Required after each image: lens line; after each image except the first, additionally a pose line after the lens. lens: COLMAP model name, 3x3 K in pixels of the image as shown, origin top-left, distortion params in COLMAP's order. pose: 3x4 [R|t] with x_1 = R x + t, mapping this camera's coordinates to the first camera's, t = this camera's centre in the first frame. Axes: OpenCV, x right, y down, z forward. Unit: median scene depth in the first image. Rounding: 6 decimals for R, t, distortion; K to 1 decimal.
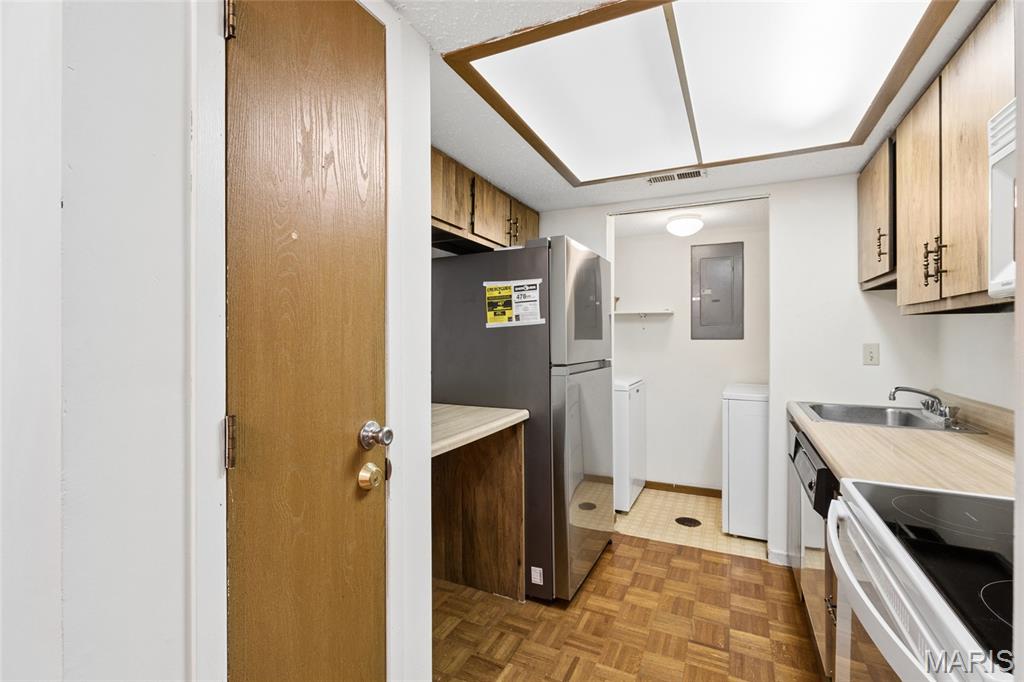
lens RADIAL K [[464.9, 0, 506.0], [0, 464.9, 336.7], [0, 0, 1]] dist [0.000967, 0.000082]
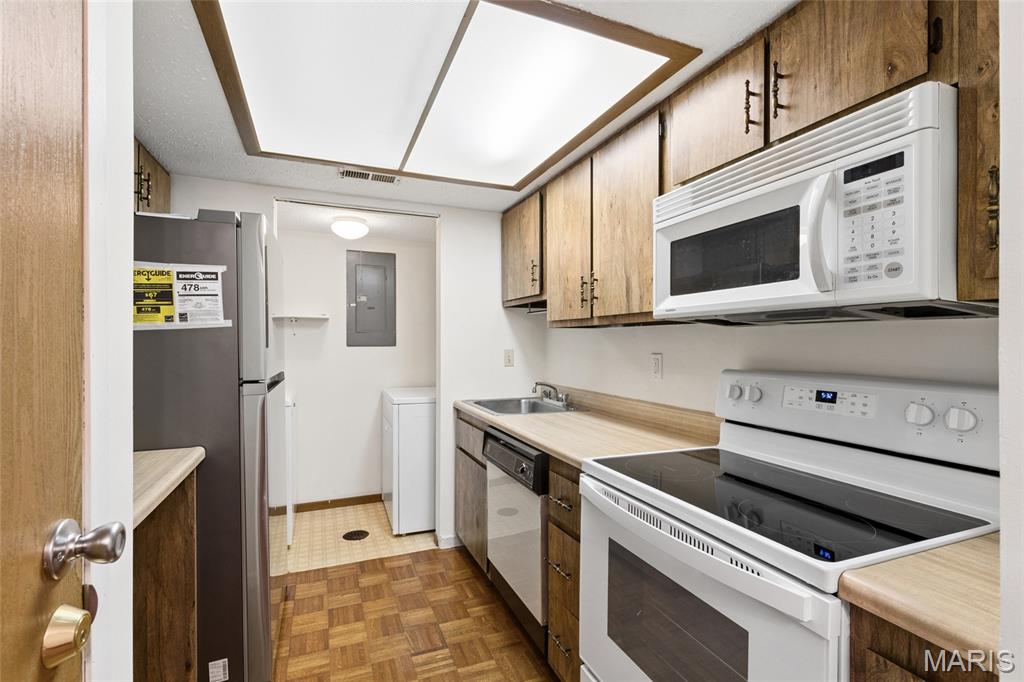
lens RADIAL K [[466.5, 0, 512.0], [0, 466.5, 341.0], [0, 0, 1]] dist [0.001308, -0.000295]
pose [[0.662717, 0.004269, 0.748858, -0.168848], [-0.001567, 0.999989, -0.004313, -0.002673], [-0.748868, 0.001685, 0.662717, 0.158203]]
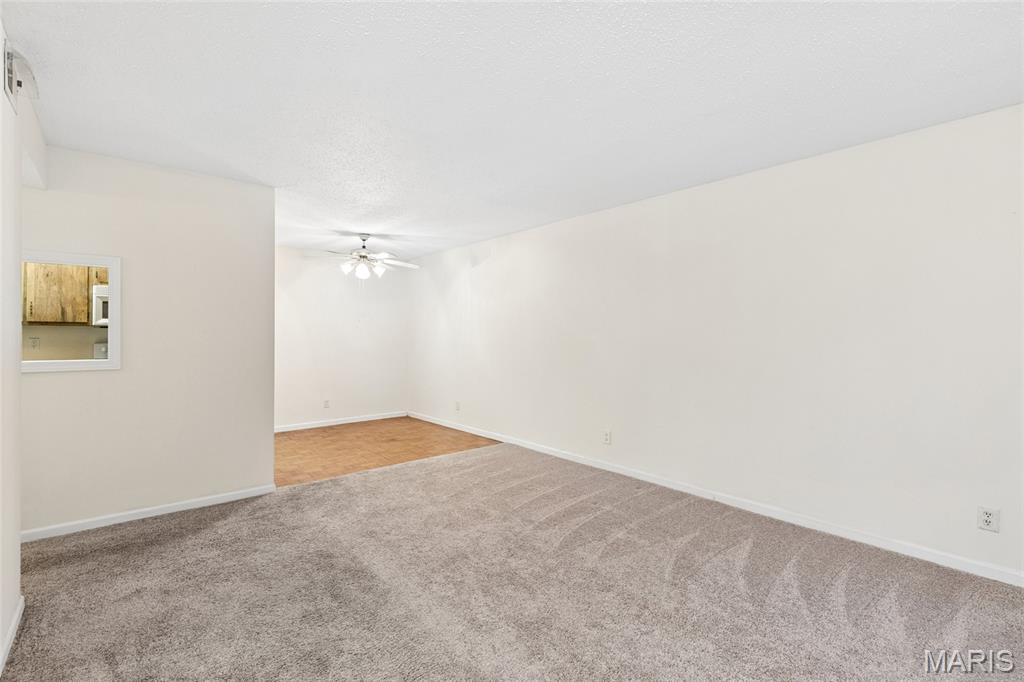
lens RADIAL K [[464.9, 0, 506.0], [0, 464.9, 336.7], [0, 0, 1]] dist [0.000967, 0.000082]
pose [[-0.922164, -0.000139, 0.386800, -1.934494], [0.000521, 0.999999, 0.001603, 0.008876], [-0.386799, 0.001680, -0.922162, 1.608465]]
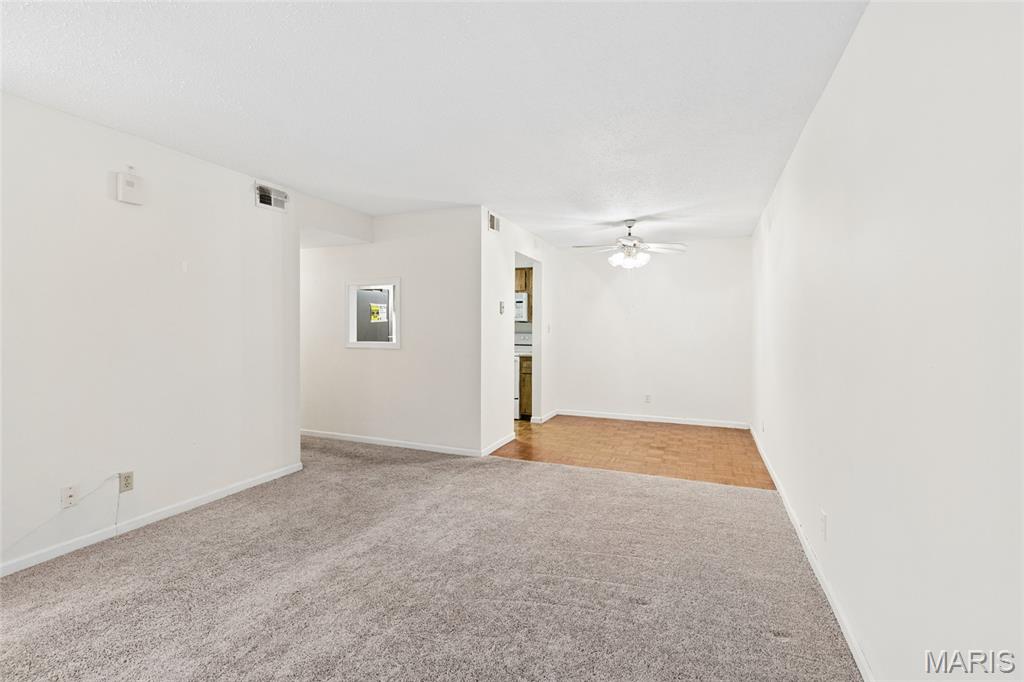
lens RADIAL K [[461.2, 0, 509.2], [0, 461.2, 325.2], [0, 0, 1]] dist [-0.000113, -0.000191]
pose [[-0.067749, 0.006402, 0.997682, -2.506124], [-0.005096, 0.999964, -0.006762, 0.008778], [-0.997689, -0.005543, -0.067714, 0.447722]]
